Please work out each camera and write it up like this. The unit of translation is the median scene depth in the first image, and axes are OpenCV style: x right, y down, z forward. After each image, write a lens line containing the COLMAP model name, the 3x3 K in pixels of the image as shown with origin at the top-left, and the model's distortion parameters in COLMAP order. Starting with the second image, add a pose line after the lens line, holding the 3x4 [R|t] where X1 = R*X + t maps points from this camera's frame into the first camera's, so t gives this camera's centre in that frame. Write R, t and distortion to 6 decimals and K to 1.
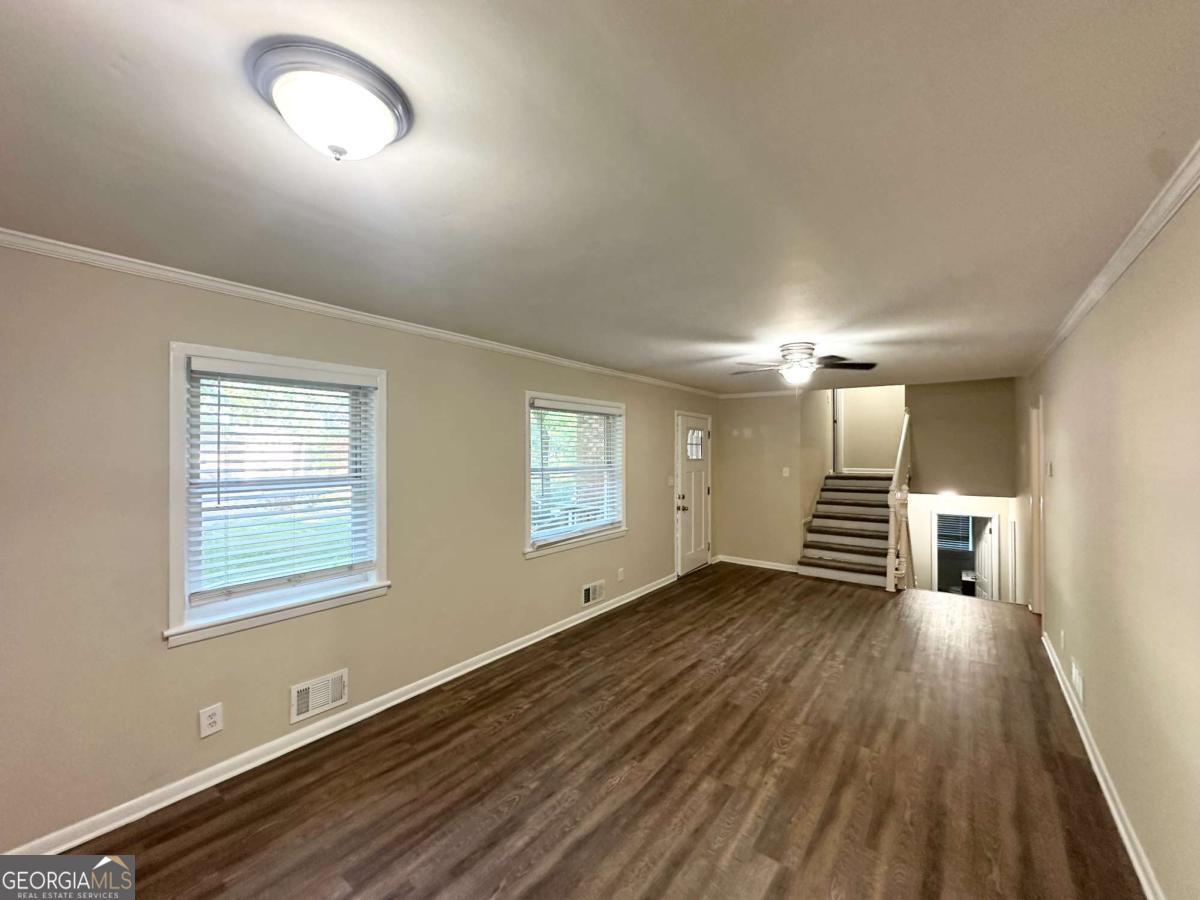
lens RADIAL K [[477.6, 0, 599.8], [0, 477.6, 449.2], [0, 0, 1]] dist [-0.001007, 0.000114]
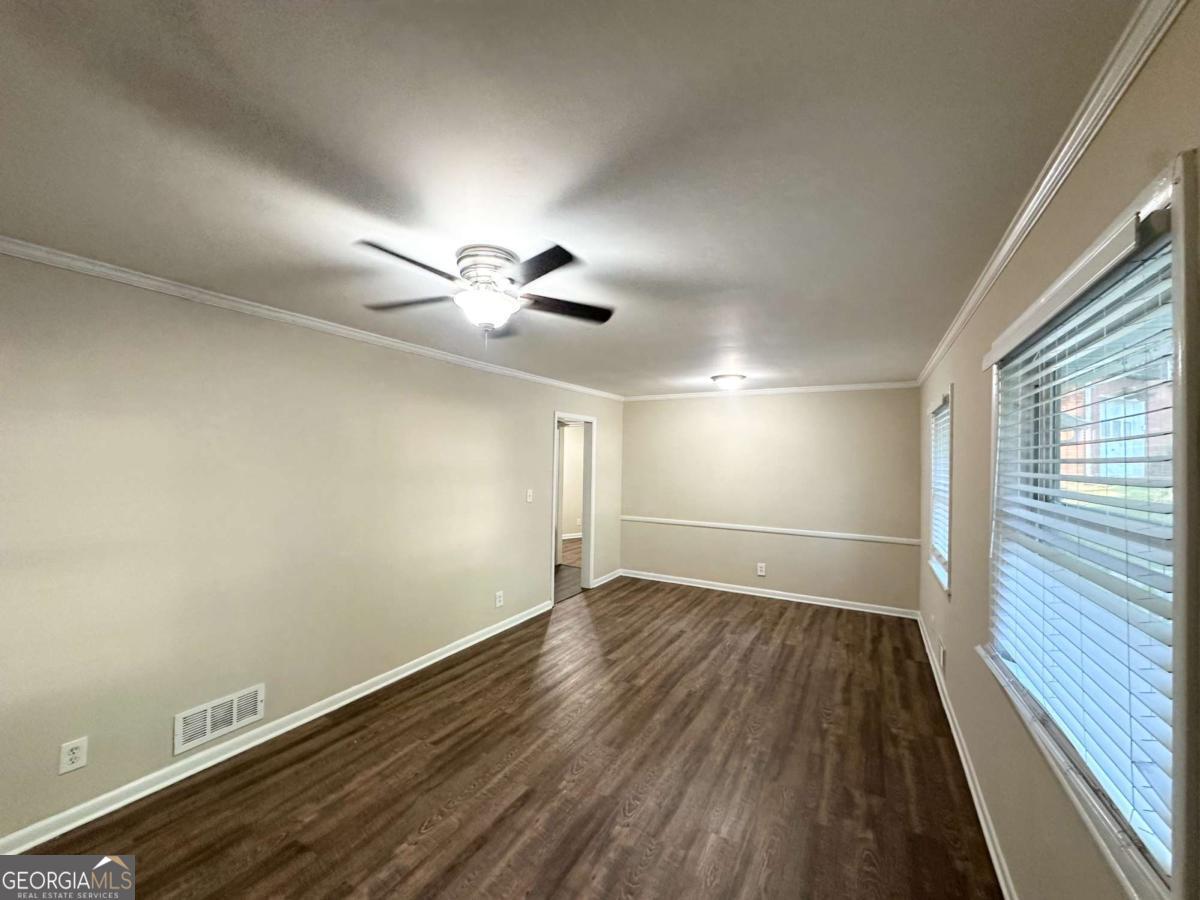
lens RADIAL K [[477.6, 0, 607.0], [0, 477.6, 453.8], [0, 0, 1]] dist [-0.001007, 0.000114]
pose [[-0.987542, -0.020505, -0.156012, 0.487476], [-0.018252, 0.999708, -0.015860, 0.016622], [0.156292, -0.012815, -0.987628, 2.082142]]
